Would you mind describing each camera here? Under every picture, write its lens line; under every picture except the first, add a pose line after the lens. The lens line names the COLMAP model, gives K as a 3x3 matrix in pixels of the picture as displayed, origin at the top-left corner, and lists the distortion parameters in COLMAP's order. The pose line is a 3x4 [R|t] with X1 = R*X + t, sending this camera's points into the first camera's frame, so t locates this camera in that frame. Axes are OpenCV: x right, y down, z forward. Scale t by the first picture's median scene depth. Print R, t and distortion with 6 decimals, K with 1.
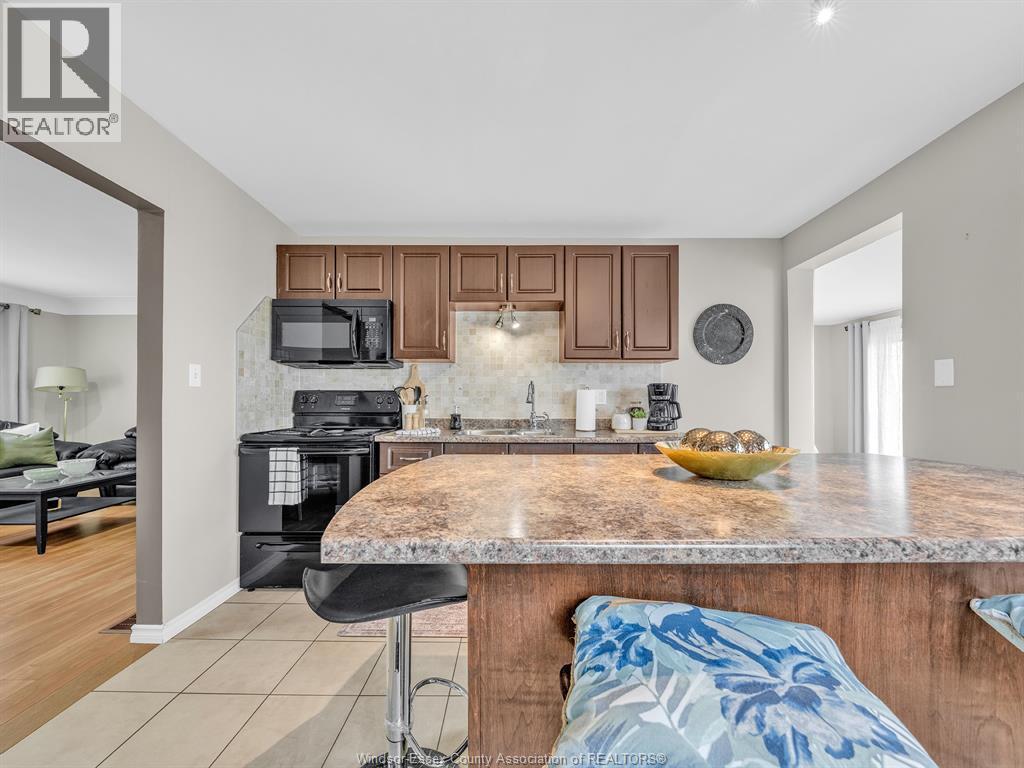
lens RADIAL K [[385.6, 0, 513.4], [0, 385.6, 401.3], [0, 0, 1]] dist [0.000292, 0.000005]
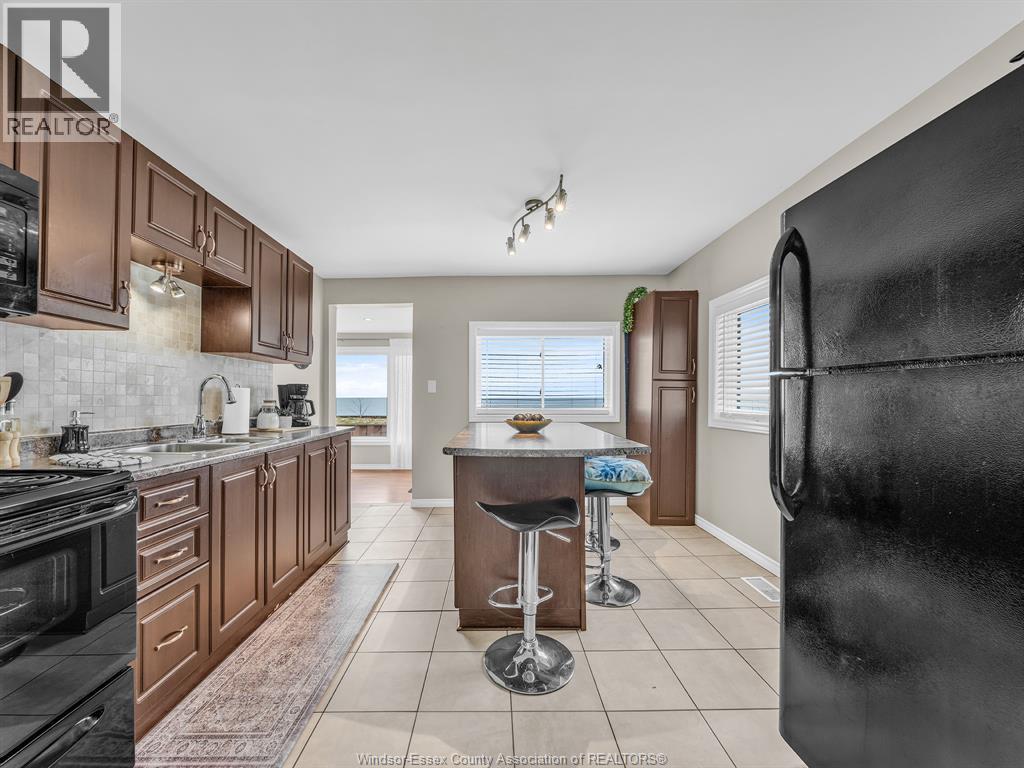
lens RADIAL K [[401.3, 0, 507.7], [0, 401.3, 397.2], [0, 0, 1]] dist [0.000125, -0.000003]
pose [[-0.029744, -0.000033, 0.999558, -0.755099], [-0.005055, 0.999987, -0.000117, -0.010805], [-0.999545, -0.005056, -0.029744, 0.414189]]
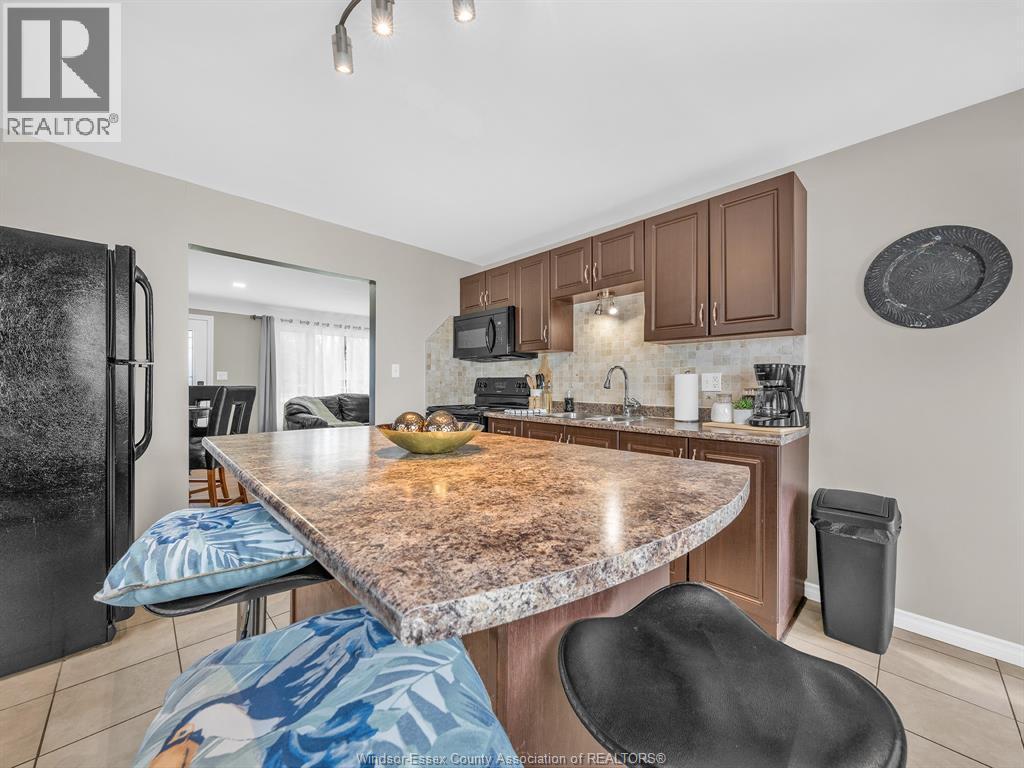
lens RADIAL K [[391.0, 0, 512.0], [0, 391.0, 384.0], [0, 0, 1]] dist [0.000090, -0.000016]
pose [[0.697439, 0.000688, -0.716644, 0.549280], [-0.004550, 0.999984, -0.003468, -0.002314], [0.716630, 0.005679, 0.697431, 0.102986]]
